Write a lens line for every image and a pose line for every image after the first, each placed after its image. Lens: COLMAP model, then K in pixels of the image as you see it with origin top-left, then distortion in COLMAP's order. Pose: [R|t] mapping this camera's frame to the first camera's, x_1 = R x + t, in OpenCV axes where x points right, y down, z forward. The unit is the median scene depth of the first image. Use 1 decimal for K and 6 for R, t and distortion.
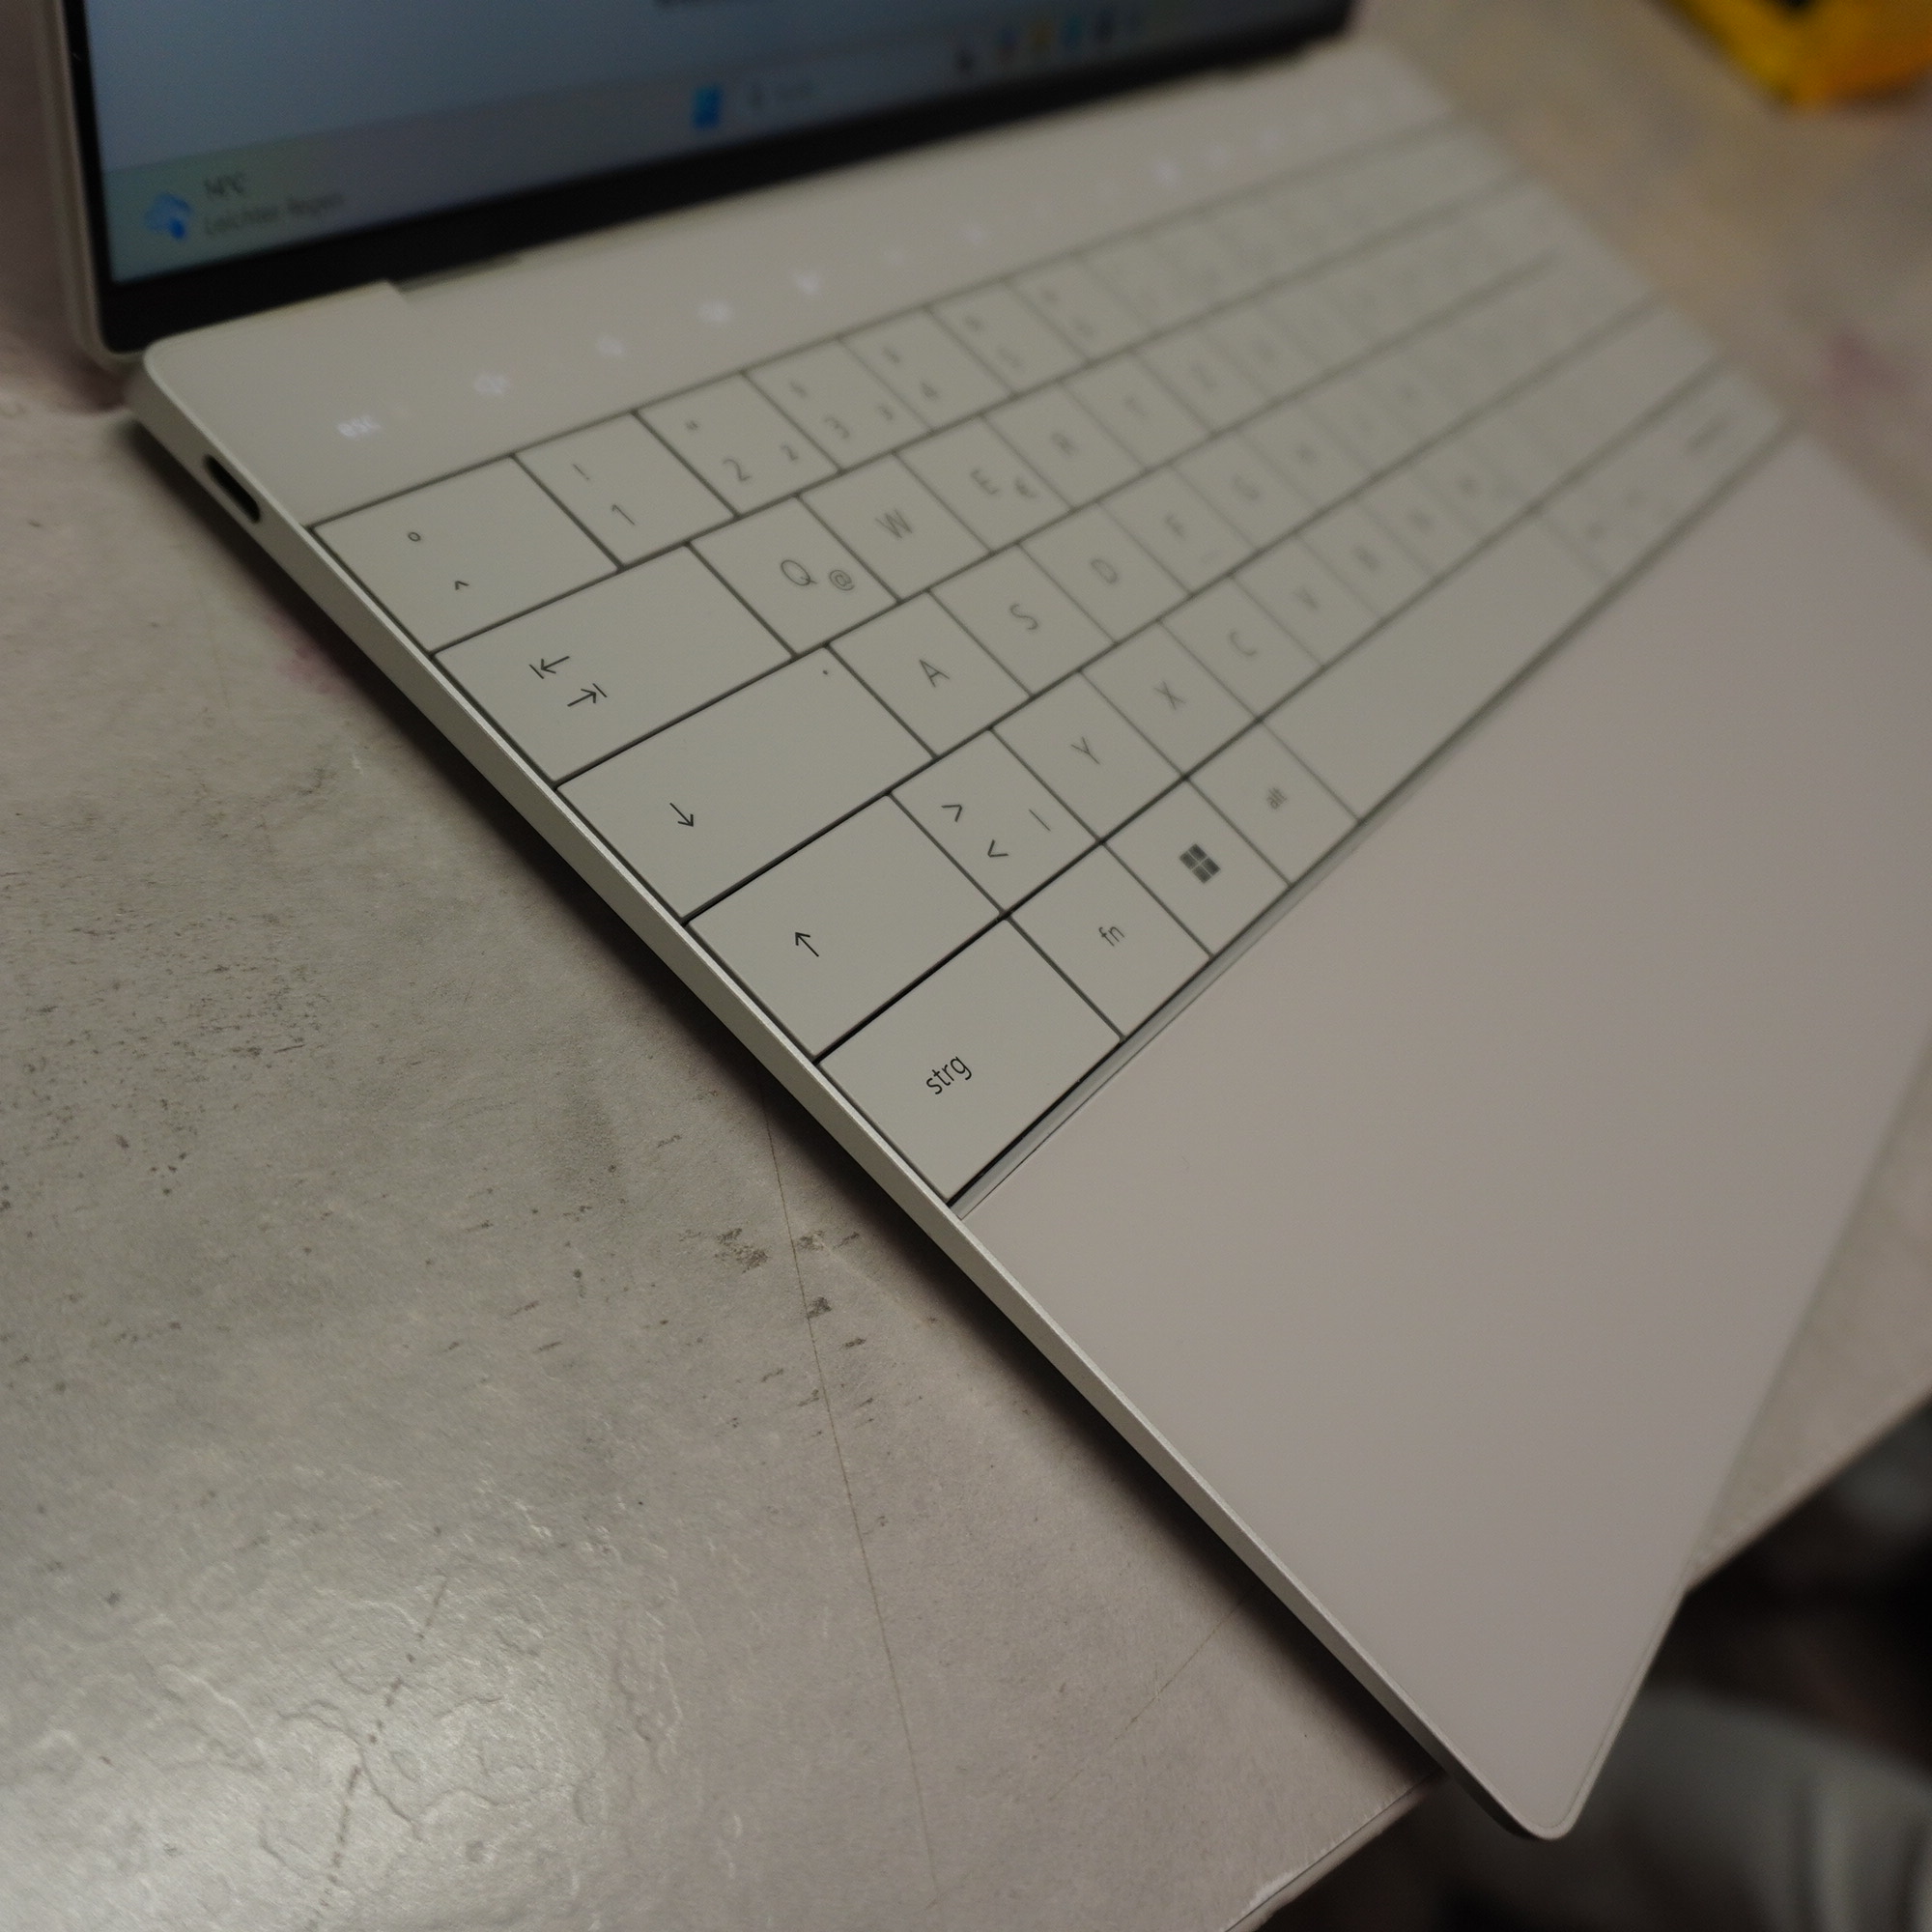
lens RADIAL K [[1967.5, 0, 966.0], [0, 1967.5, 966.0], [0, 0, 1]] dist [-0.055597, 0.048944]
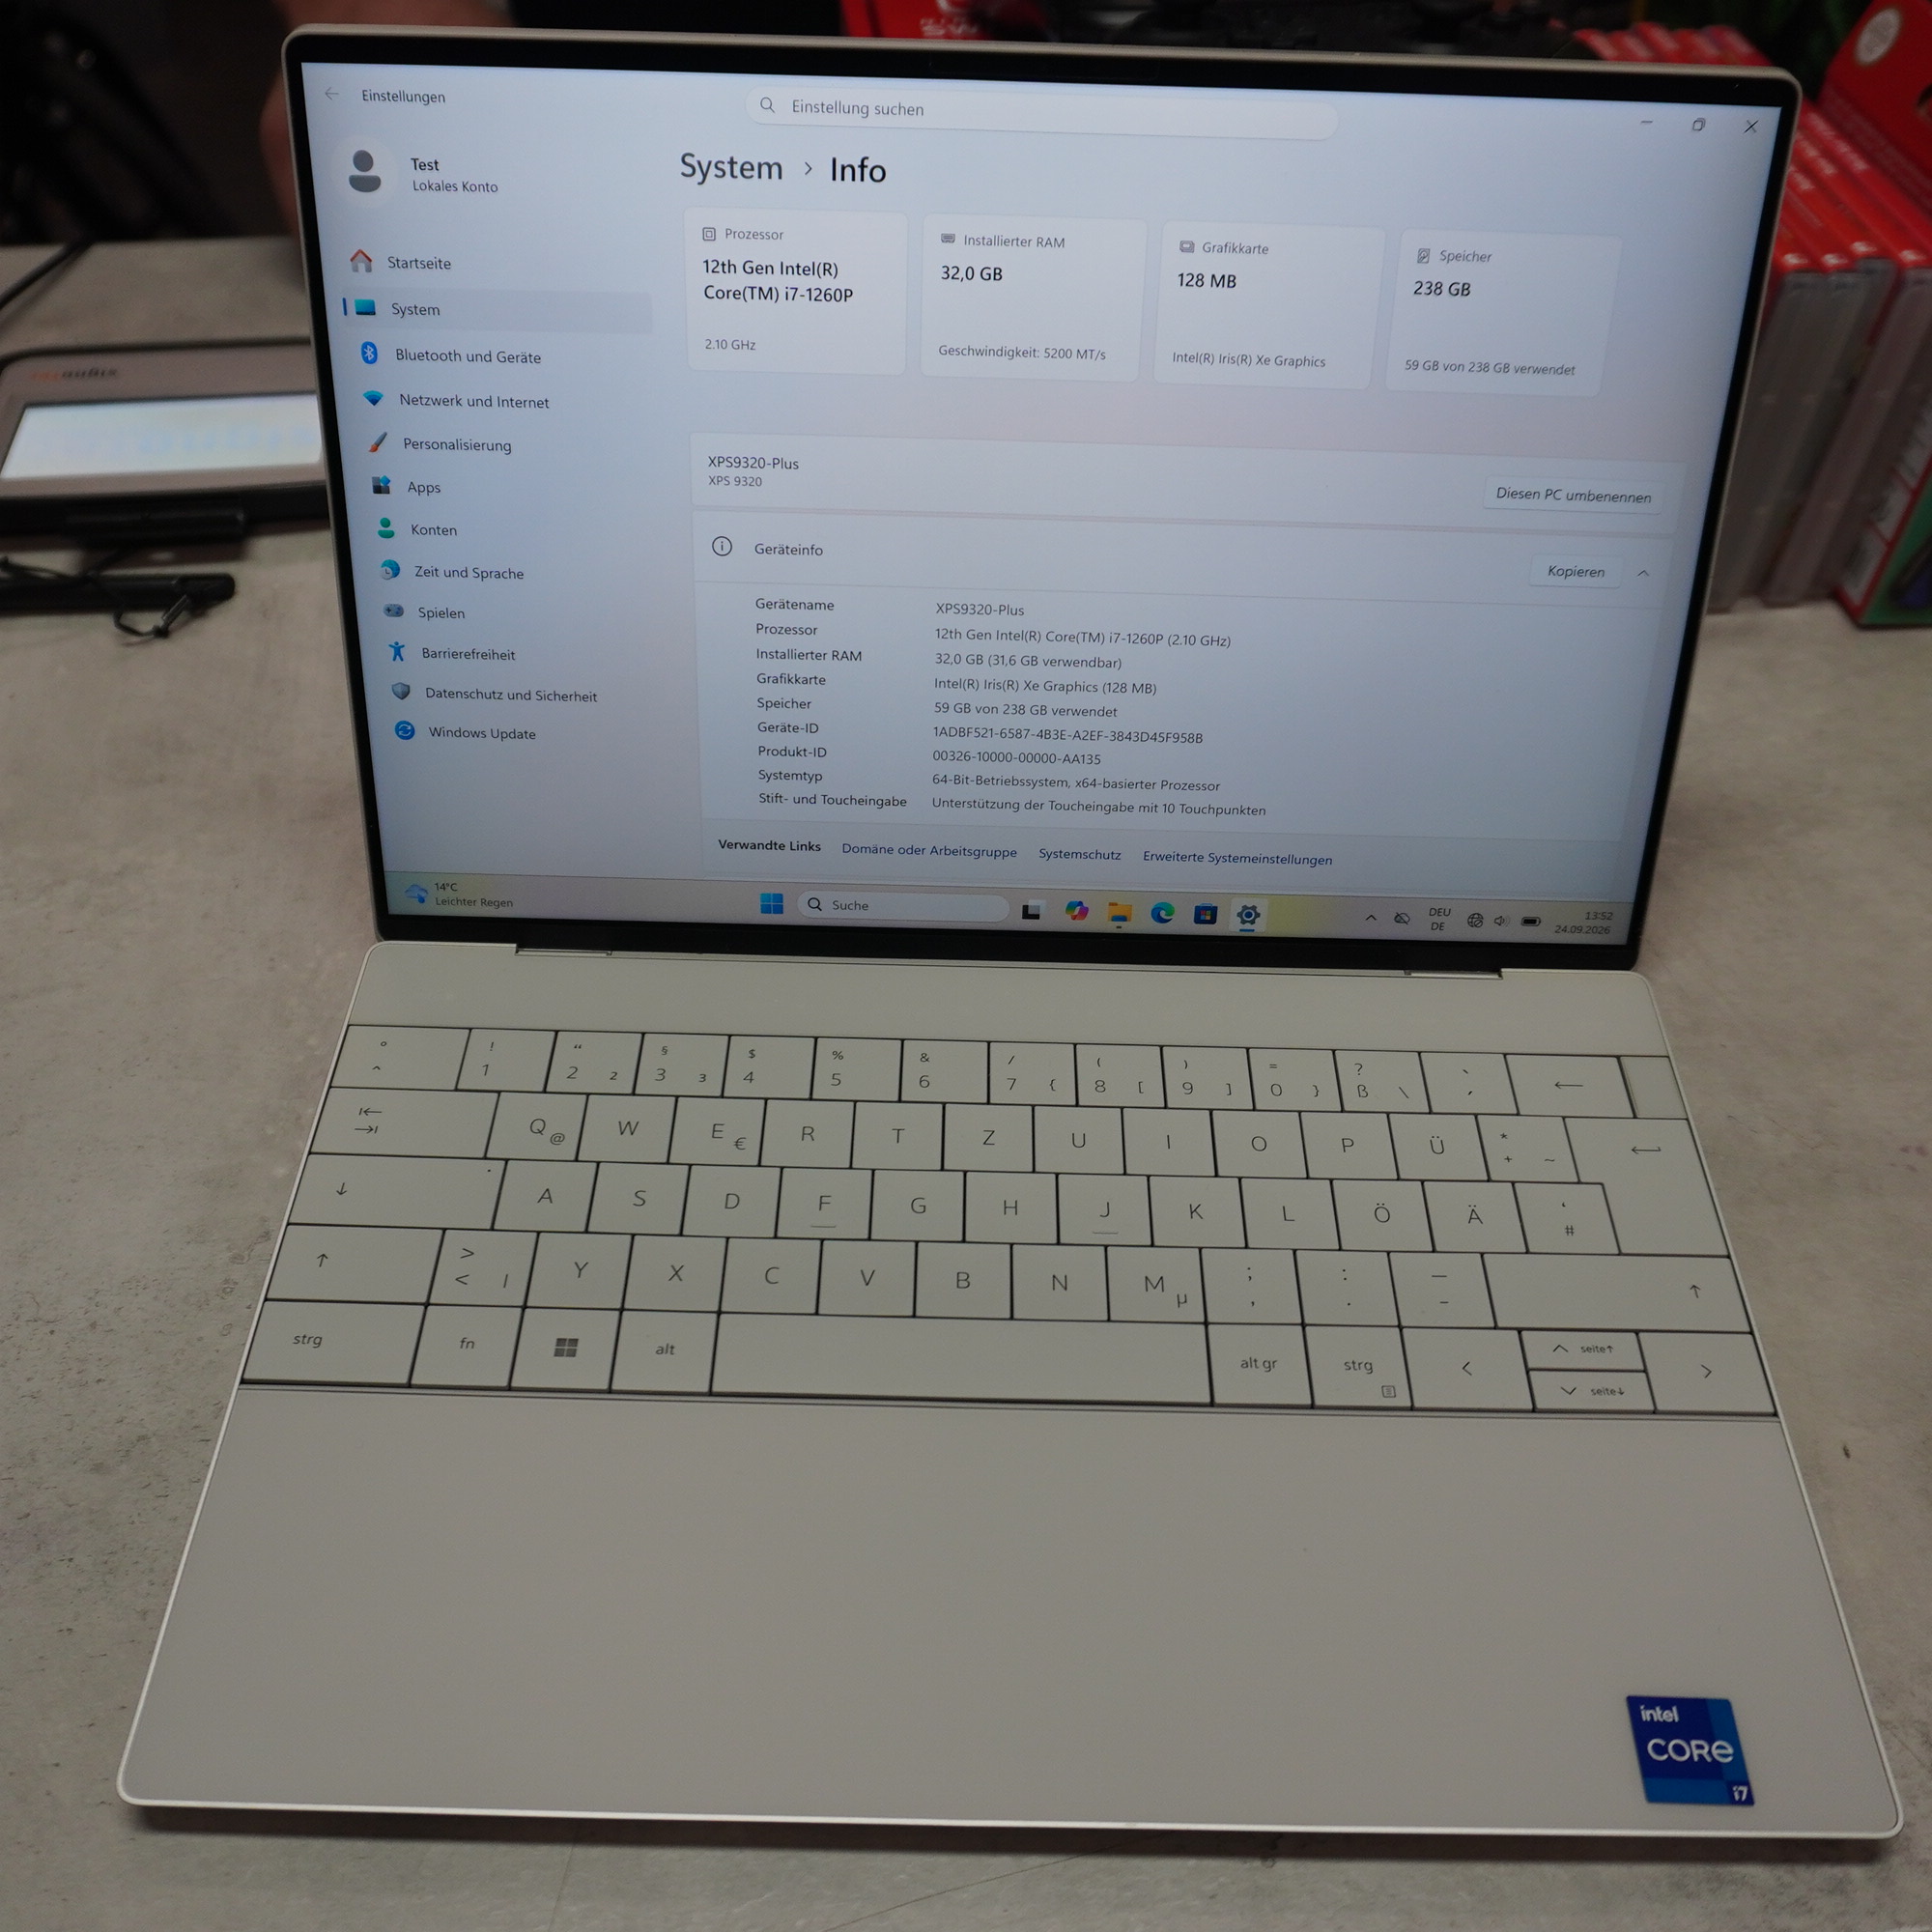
lens RADIAL K [[1967.5, 0, 966.0], [0, 1967.5, 966.0], [0, 0, 1]] dist [-0.055597, 0.048944]
pose [[0.565917, 0.207537, -0.797914, 1.618316], [-0.462314, 0.881207, -0.098693, -0.339378], [0.682645, 0.424739, 0.594637, 0.092091]]
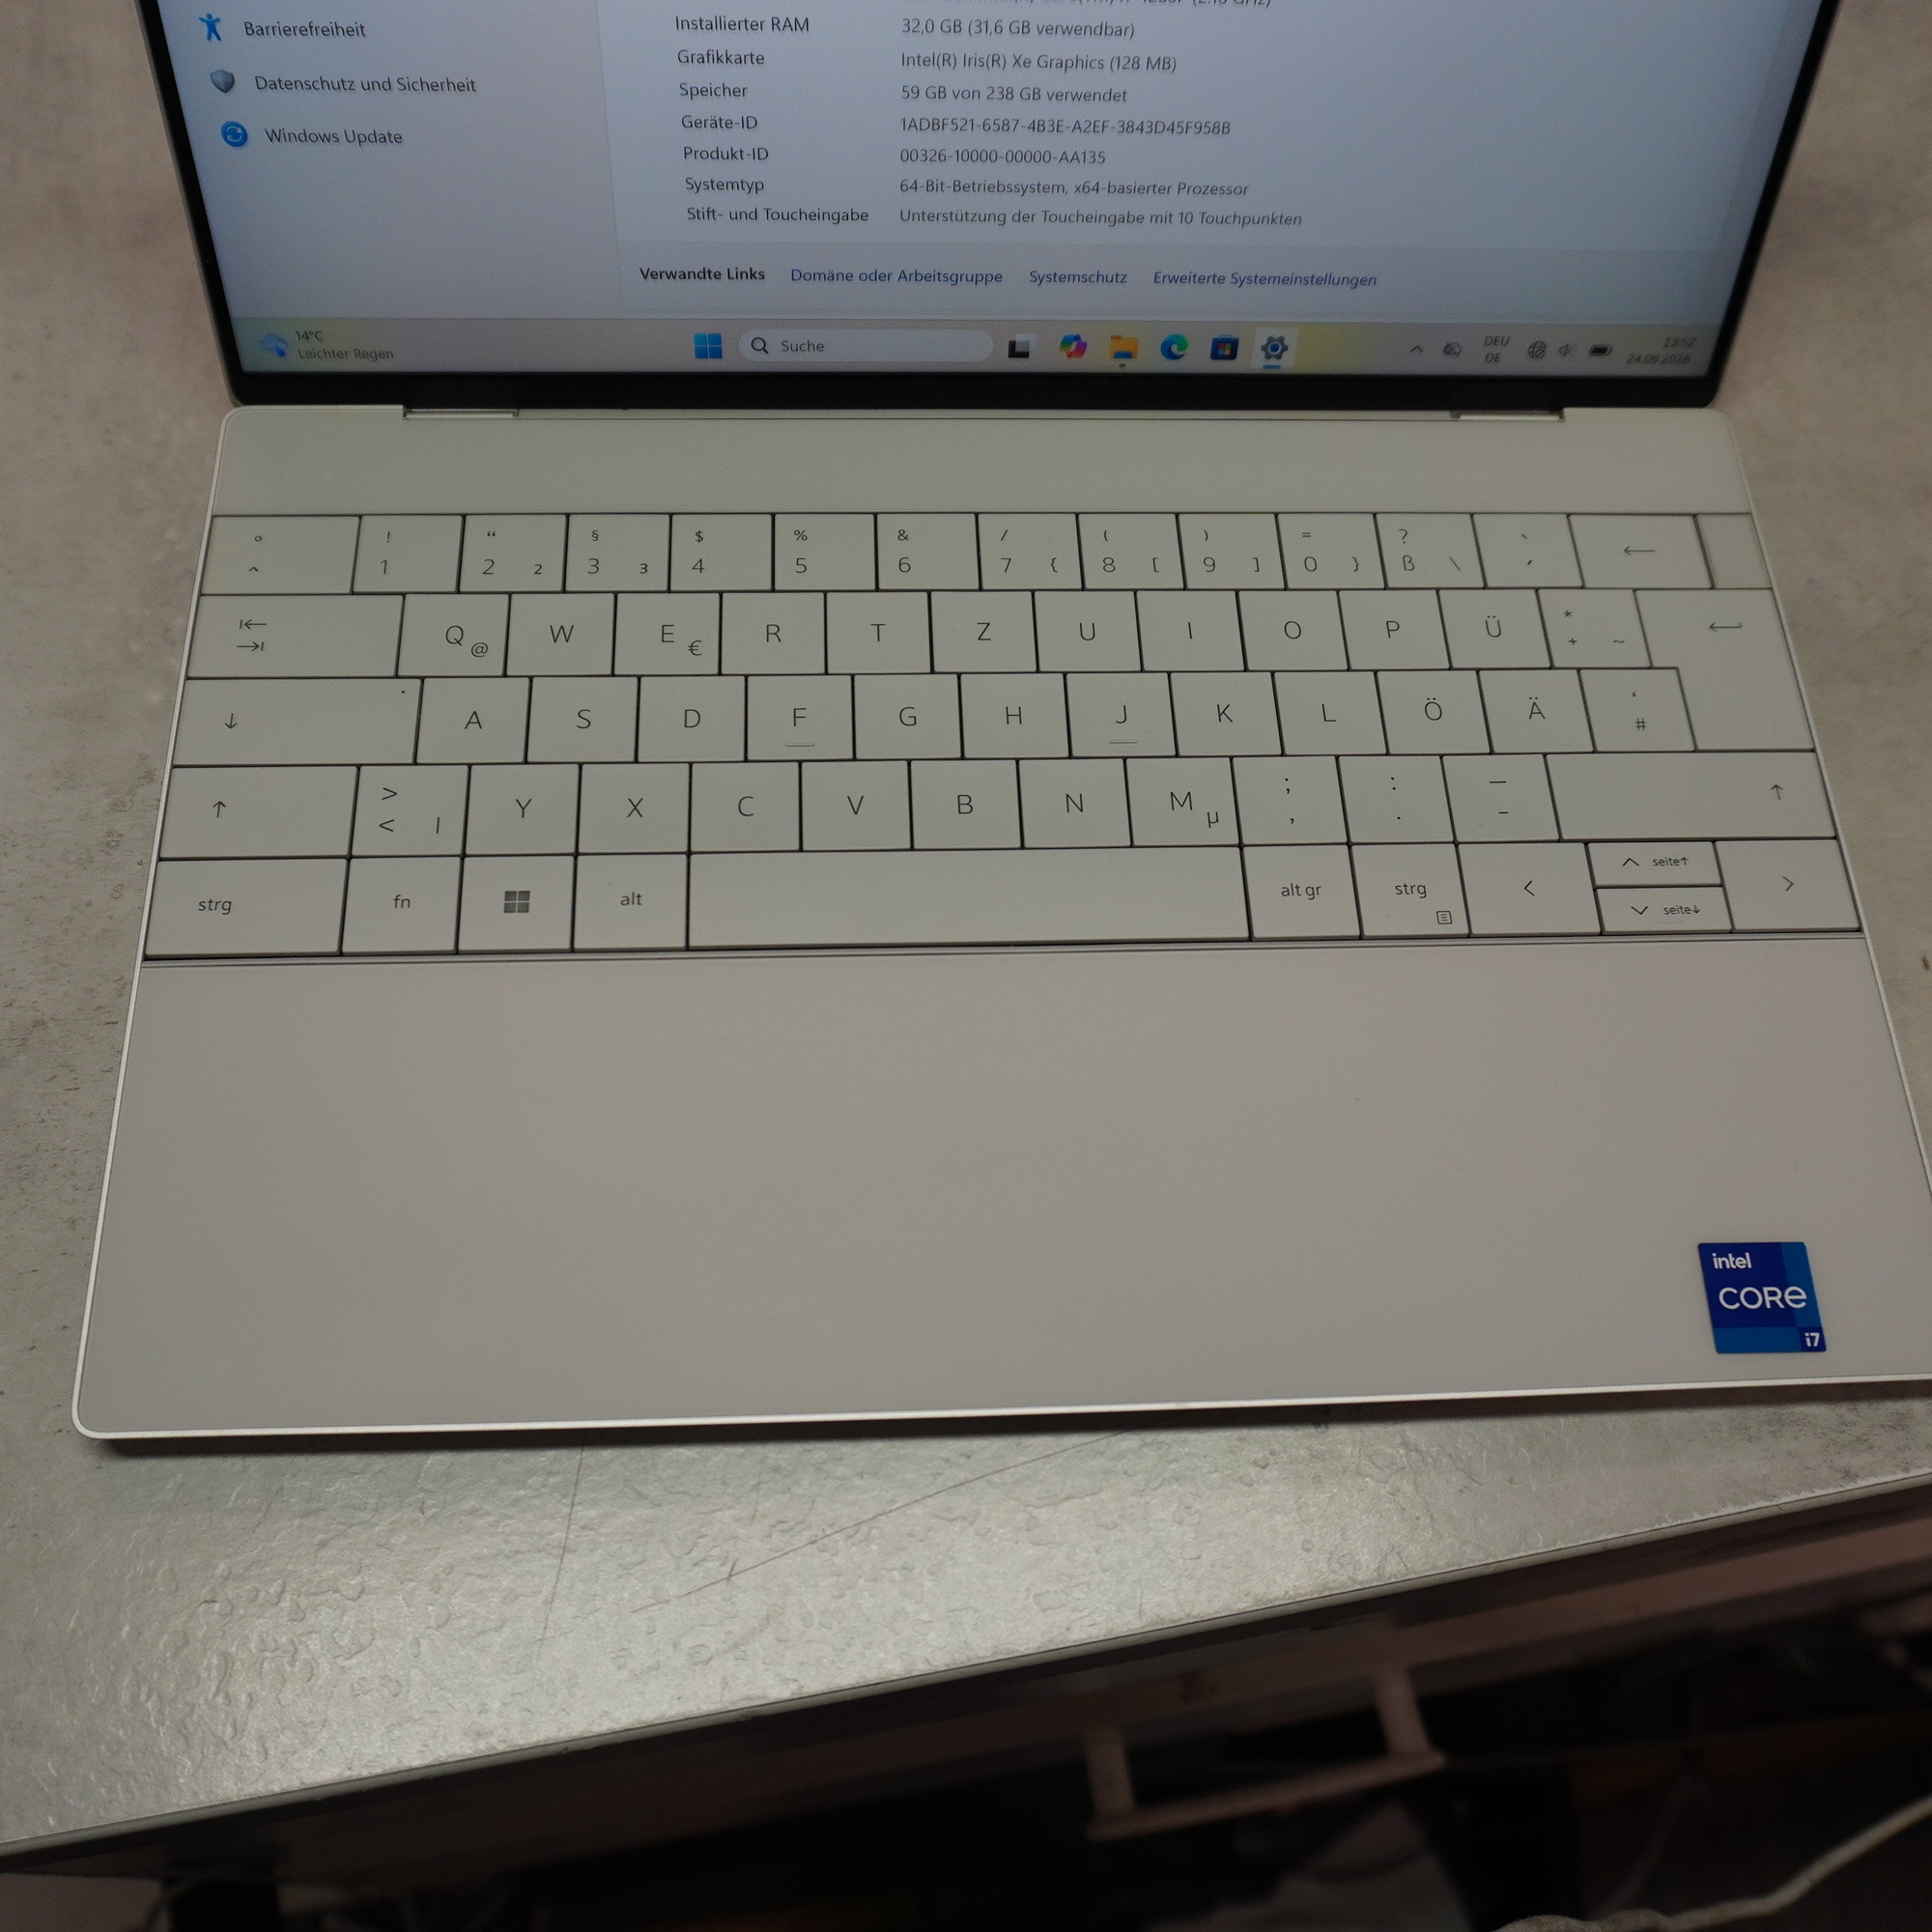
lens RADIAL K [[1967.5, 0, 966.0], [0, 1967.5, 966.0], [0, 0, 1]] dist [-0.055597, 0.048944]
pose [[0.615501, 0.424979, -0.663740, 1.347507], [-0.438422, 0.884459, 0.159742, -0.399081], [0.654938, 0.192677, 0.730706, 0.154318]]
